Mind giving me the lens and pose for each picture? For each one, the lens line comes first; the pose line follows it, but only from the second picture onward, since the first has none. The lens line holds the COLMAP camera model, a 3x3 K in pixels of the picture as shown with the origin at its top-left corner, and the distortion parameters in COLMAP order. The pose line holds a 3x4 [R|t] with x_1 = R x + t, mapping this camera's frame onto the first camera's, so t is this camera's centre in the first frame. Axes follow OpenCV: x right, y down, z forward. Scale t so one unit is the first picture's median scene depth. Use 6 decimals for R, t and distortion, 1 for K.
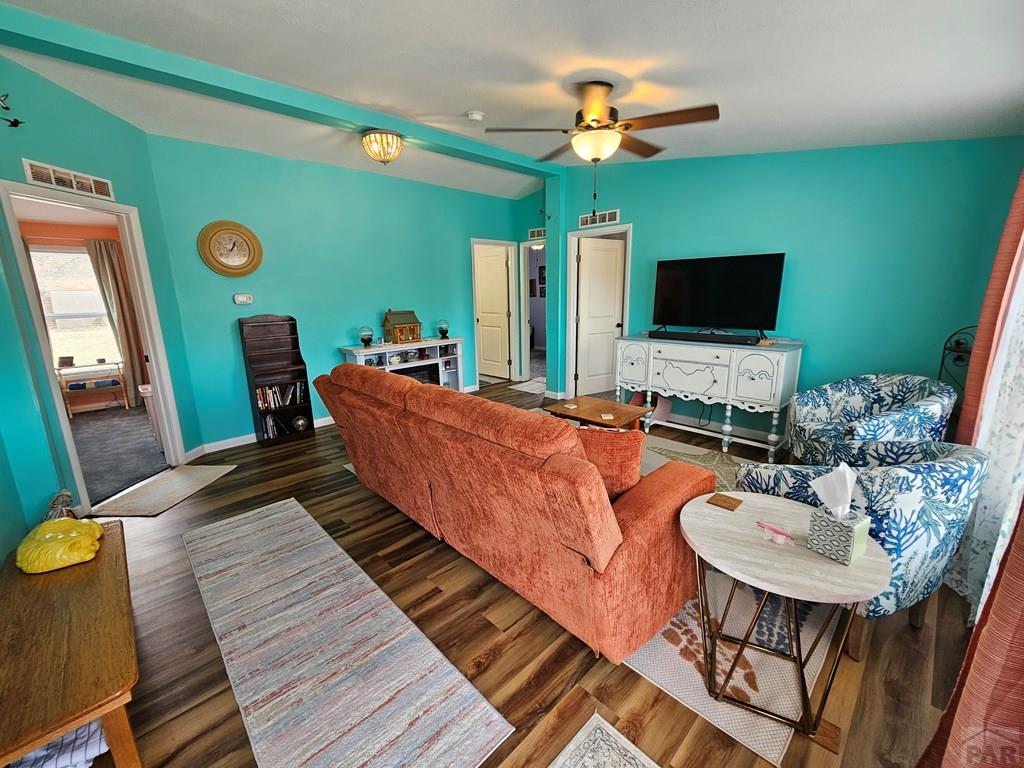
lens RADIAL K [[418.1, 0, 512.0], [0, 418.1, 384.0], [0, 0, 1]] dist [0.000435, -0.000154]
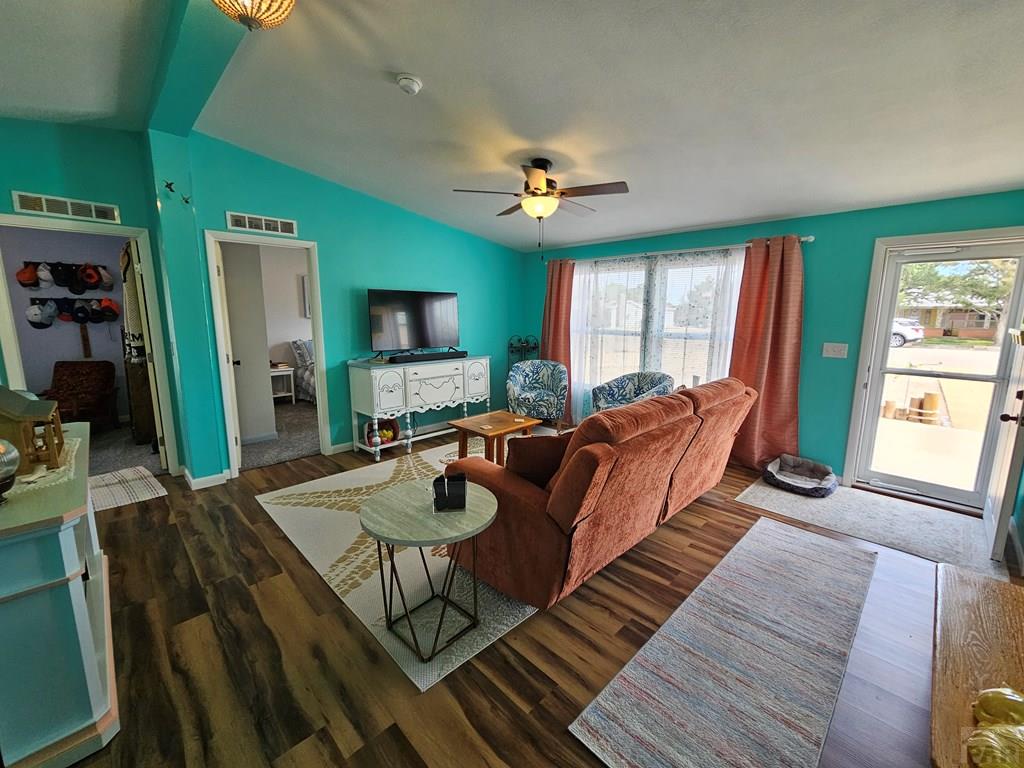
lens RADIAL K [[421.0, 0, 510.4], [0, 421.0, 378.7], [0, 0, 1]] dist [0.000710, -0.000773]
pose [[-0.008608, -0.135955, 0.990678, -0.981158], [0.214066, 0.967497, 0.134633, -0.212642], [-0.976781, 0.213230, 0.020775, 0.992164]]
